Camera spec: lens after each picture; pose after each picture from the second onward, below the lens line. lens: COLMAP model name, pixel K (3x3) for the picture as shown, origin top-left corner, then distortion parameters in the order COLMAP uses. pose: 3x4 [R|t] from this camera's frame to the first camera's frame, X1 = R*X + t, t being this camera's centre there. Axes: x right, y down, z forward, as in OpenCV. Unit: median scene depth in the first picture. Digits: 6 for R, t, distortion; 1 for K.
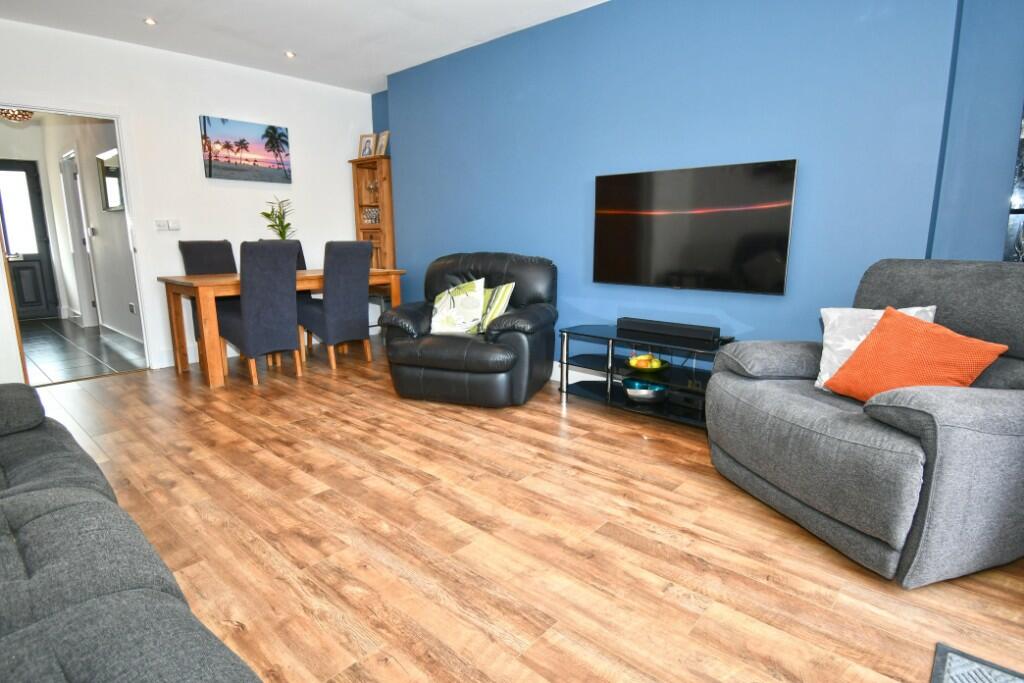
lens RADIAL K [[544.9, 0, 516.2], [0, 544.9, 333.0], [0, 0, 1]] dist [-0.001542, 0.000271]
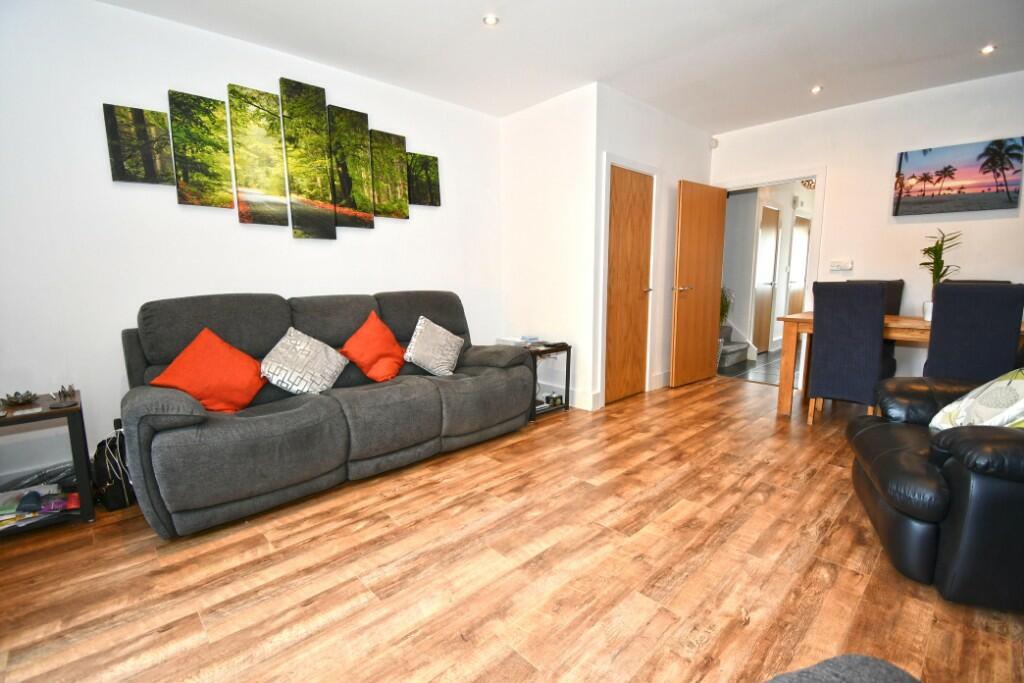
lens RADIAL K [[448.3, 0, 502.9], [0, 448.3, 351.4], [0, 0, 1]] dist [-0.013962, -0.004629]
pose [[-0.092794, 0.168908, -0.981254, 0.510883], [-0.170305, 0.968291, 0.182781, -0.127363], [0.981012, 0.184073, -0.061086, 0.675965]]
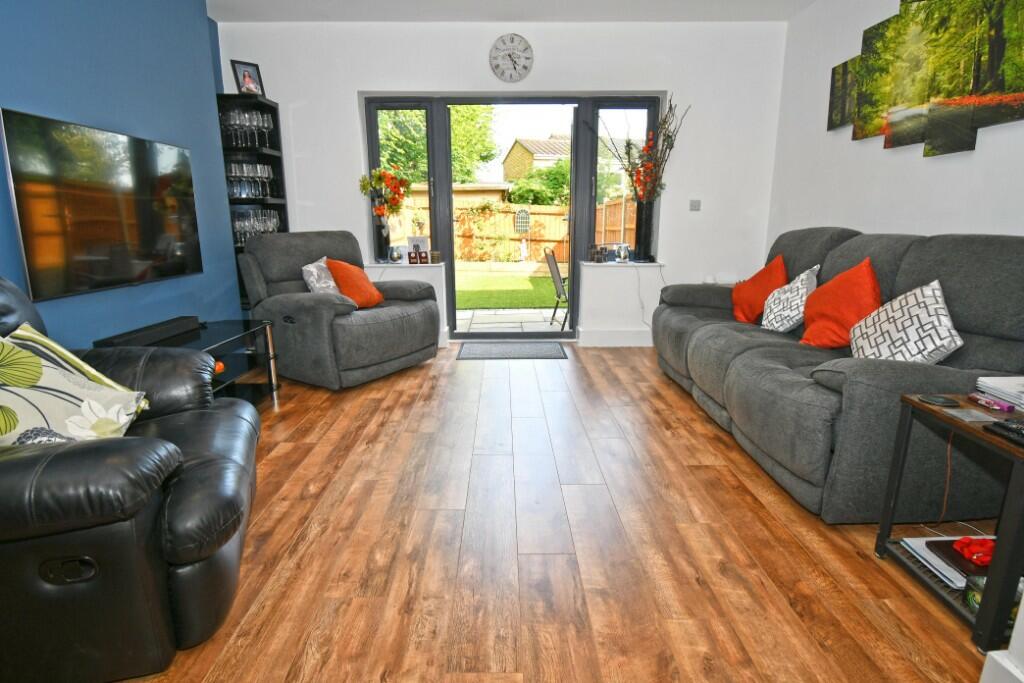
lens RADIAL K [[550.3, 0, 509.9], [0, 550.3, 343.7], [0, 0, 1]] dist [-0.014720, -0.000757]
pose [[-0.679334, -0.155258, 0.717217, -0.779282], [0.138258, 0.932780, 0.332877, -0.226910], [-0.720687, 0.325295, -0.612204, 1.322059]]
